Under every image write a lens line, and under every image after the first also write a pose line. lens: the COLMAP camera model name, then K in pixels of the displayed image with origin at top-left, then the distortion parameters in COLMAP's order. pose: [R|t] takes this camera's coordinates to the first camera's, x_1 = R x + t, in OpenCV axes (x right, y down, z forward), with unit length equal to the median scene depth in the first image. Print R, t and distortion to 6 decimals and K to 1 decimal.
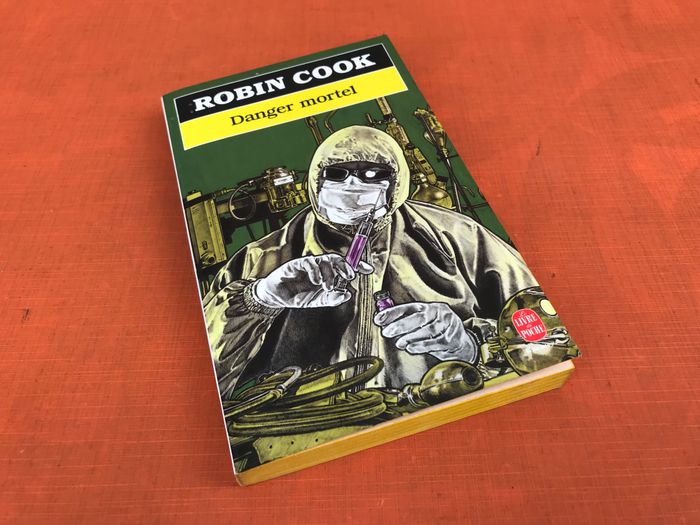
lens RADIAL K [[583.7, 0, 352.2], [0, 583.7, 259.1], [0, 0, 1]] dist [0.005377, -0.075471]
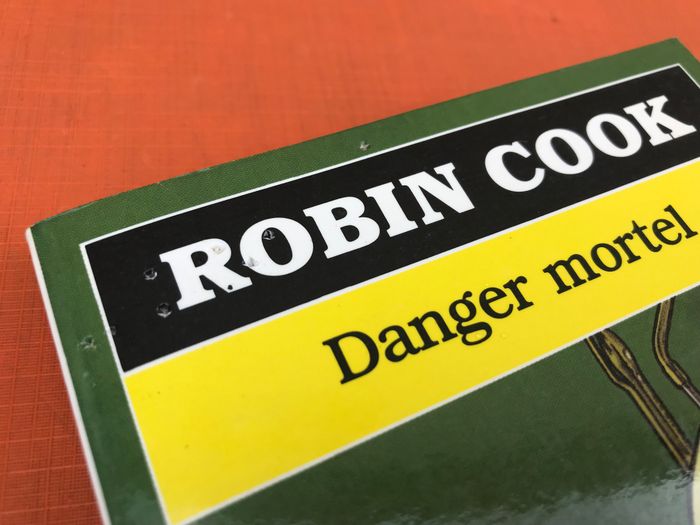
lens RADIAL K [[583.7, 0, 352.0], [0, 583.7, 267.0], [0, 0, 1]] dist [0.005377, -0.075471]
pose [[0.972384, -0.024955, 0.232047, -0.295591], [0.001490, 0.994910, 0.100753, -0.348606], [-0.233381, -0.097625, 0.967472, 0.851406]]
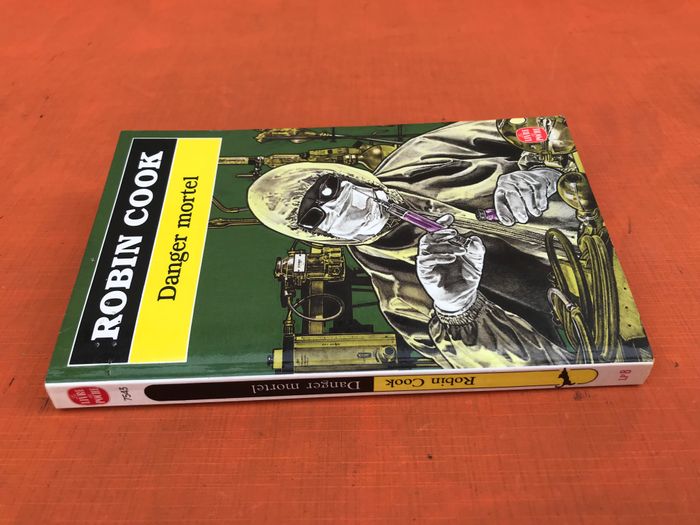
lens RADIAL K [[583.7, 0, 351.4], [0, 583.7, 265.1], [0, 0, 1]] dist [0.005377, -0.075471]
pose [[0.277051, -0.721968, 0.634039, -0.658250], [0.786595, 0.549384, 0.281861, -0.323770], [-0.551826, 0.420642, 0.720103, 0.367300]]
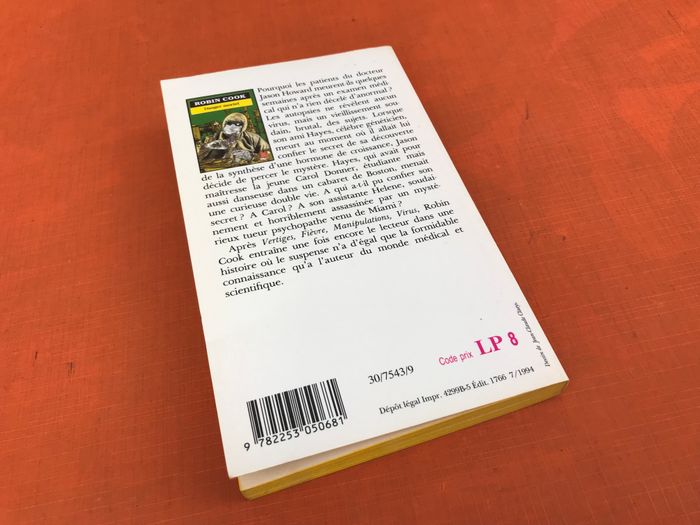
lens RADIAL K [[583.7, 0, 350.5], [0, 583.7, 262.6], [0, 0, 1]] dist [0.005377, -0.075471]
pose [[0.995237, 0.076770, 0.060073, 0.665108], [-0.074894, 0.996649, -0.032896, 0.922731], [-0.062398, 0.028241, 0.997652, -3.190299]]
